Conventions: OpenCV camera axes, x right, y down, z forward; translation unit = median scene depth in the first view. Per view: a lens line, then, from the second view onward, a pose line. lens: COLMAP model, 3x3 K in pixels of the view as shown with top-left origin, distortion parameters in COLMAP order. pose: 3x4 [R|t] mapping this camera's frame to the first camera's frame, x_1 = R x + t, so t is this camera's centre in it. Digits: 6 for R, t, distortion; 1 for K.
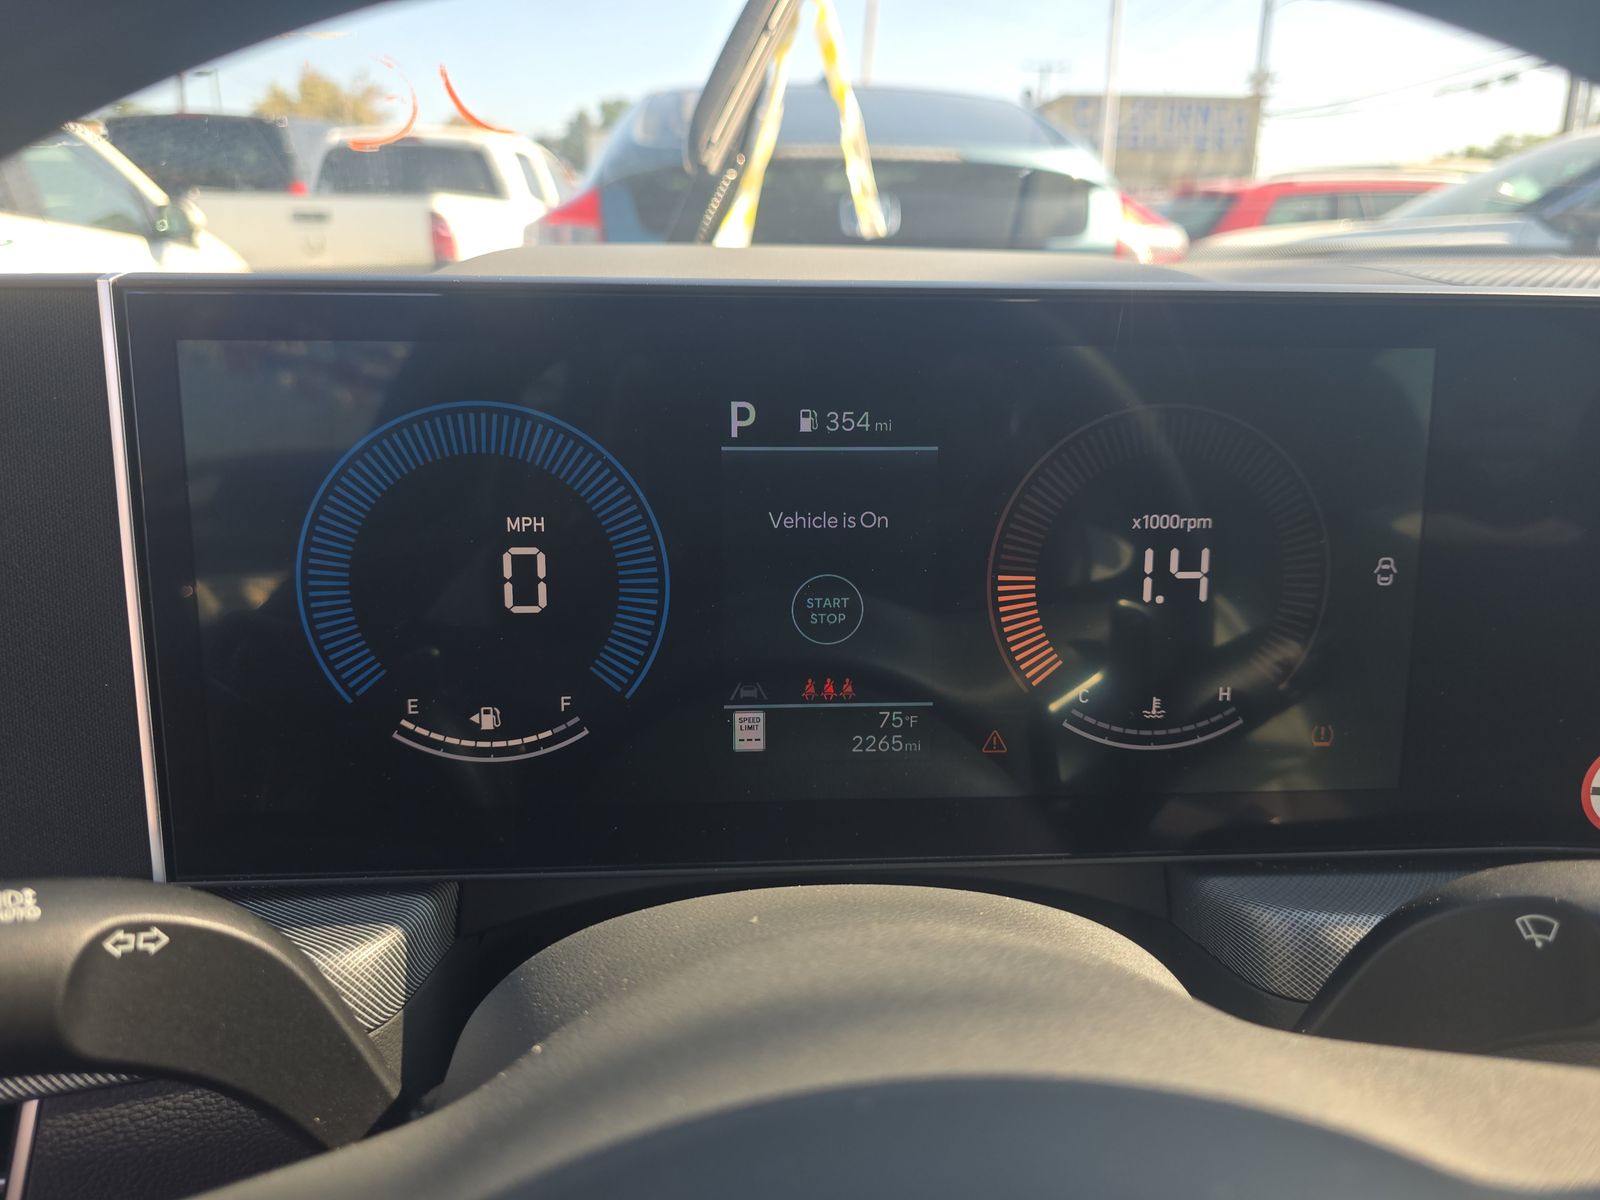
lens RADIAL K [[1075.3, 0, 806.9], [0, 1075.3, 604.8], [0, 0, 1]] dist [0.020813, -0.013154]
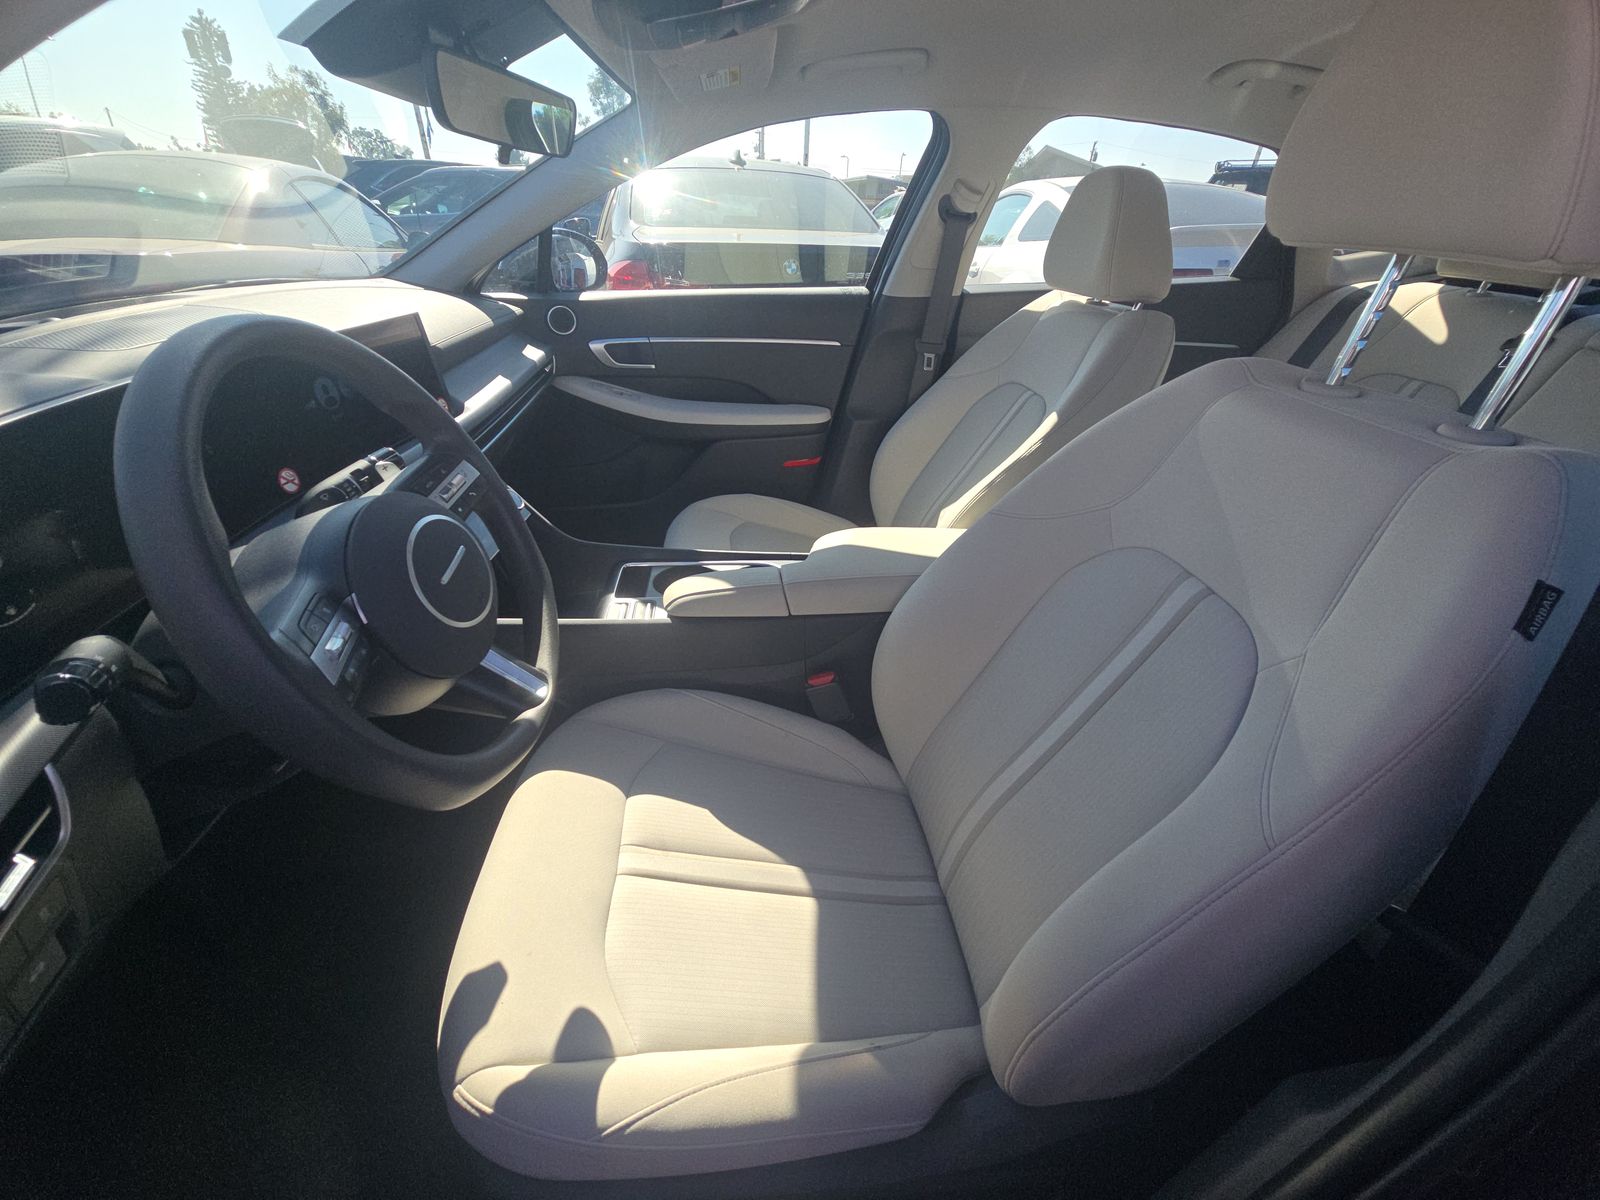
lens RADIAL K [[647.2, 0, 792.5], [0, 647.2, 598.6], [0, 0, 1]] dist [0.001071, -0.001741]
pose [[-0.043158, -0.515893, 0.855565, -1.729576], [0.271290, 0.818135, 0.507008, -0.203399], [-0.961530, 0.253988, 0.104647, -1.027173]]
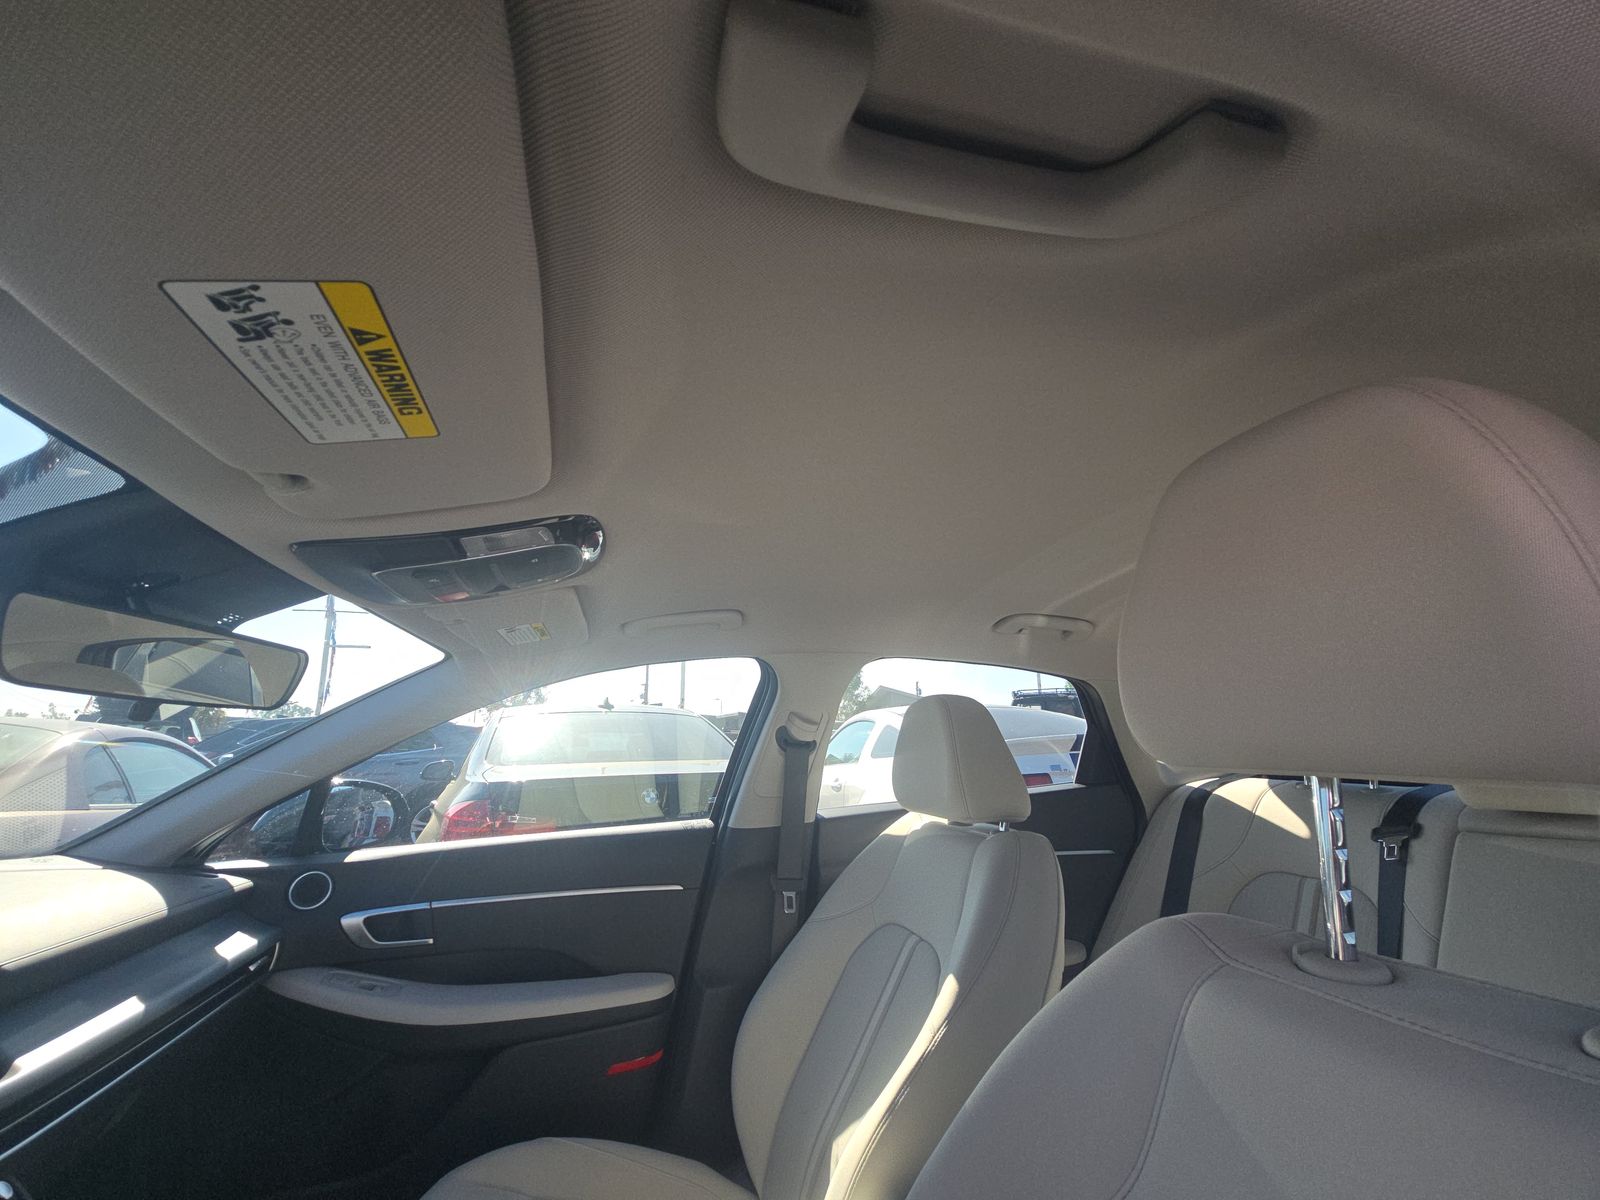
lens RADIAL K [[647.2, 0, 800.0], [0, 647.2, 583.8], [0, 0, 1]] dist [0.001071, -0.001741]
pose [[-0.226390, 0.230067, 0.946476, -0.869880], [0.309135, 0.938439, -0.154170, -0.117053], [-0.923679, 0.257686, -0.283575, -1.424939]]
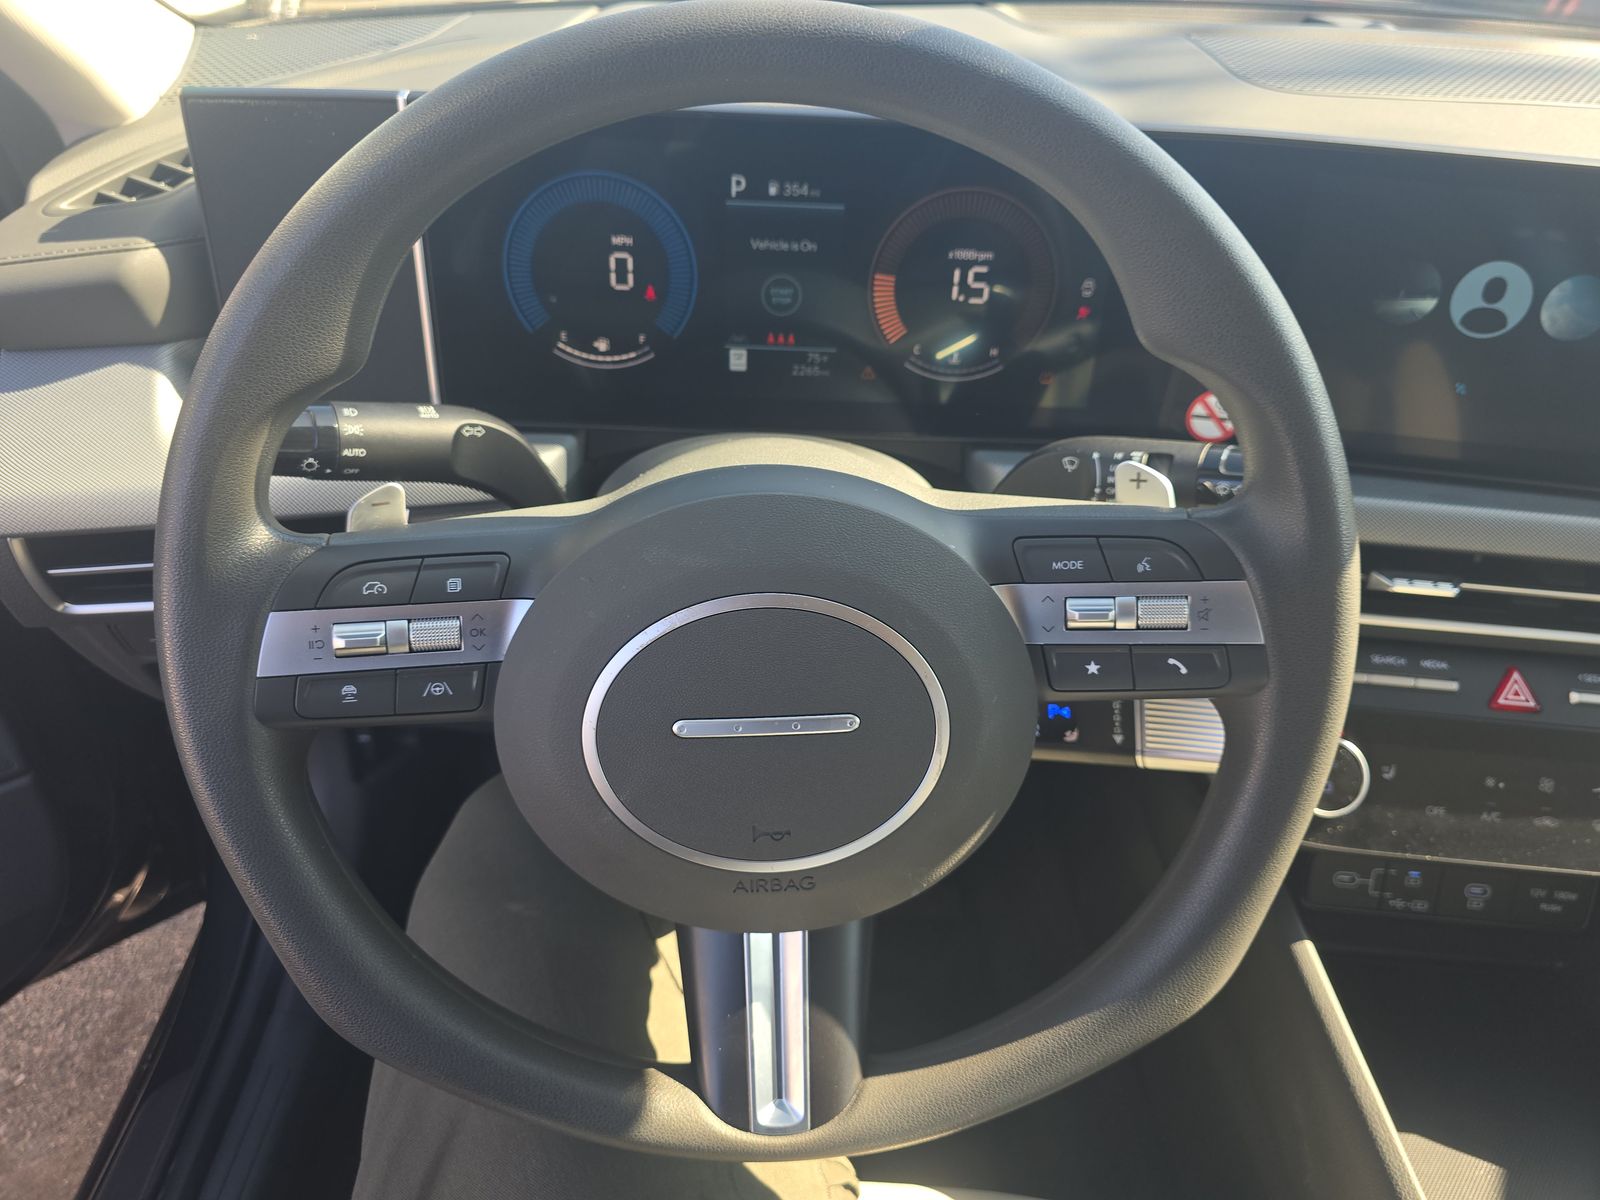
lens RADIAL K [[1075.3, 0, 800.0], [0, 1075.3, 605.1], [0, 0, 1]] dist [0.020813, -0.013154]
pose [[0.997857, 0.060409, -0.025128, 0.133460], [-0.049083, 0.945128, 0.322993, -0.094292], [0.043261, -0.321068, 0.946068, -0.958964]]
